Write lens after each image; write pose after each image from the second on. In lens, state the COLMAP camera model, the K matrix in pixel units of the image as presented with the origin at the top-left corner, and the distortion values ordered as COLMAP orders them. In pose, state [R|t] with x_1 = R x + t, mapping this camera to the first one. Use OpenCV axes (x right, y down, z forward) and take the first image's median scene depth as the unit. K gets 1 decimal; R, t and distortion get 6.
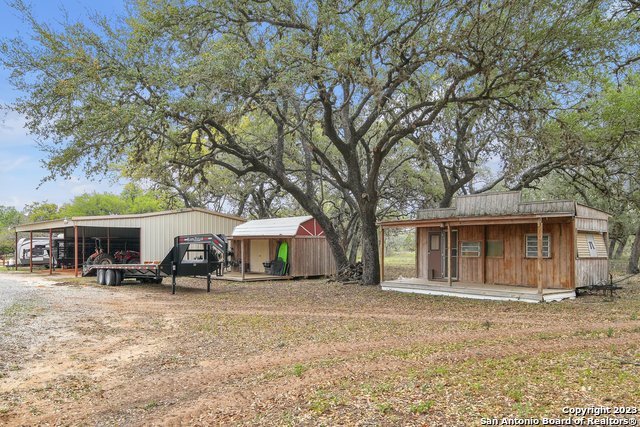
lens RADIAL K [[320.8, 0, 318.2], [0, 320.8, 211.4], [0, 0, 1]] dist [0.003082, 0.000511]
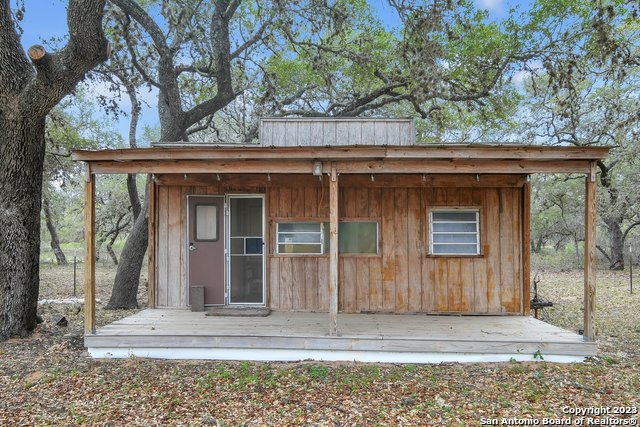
lens RADIAL K [[503.1, 0, 320.0], [0, 503.1, 241.4], [0, 0, 1]] dist [0.004161, 0.001538]
pose [[0.672157, 0.007338, 0.740372, -0.030447], [-0.091683, 0.993080, 0.073393, 0.081321], [-0.734710, -0.117211, 0.668178, 0.611264]]
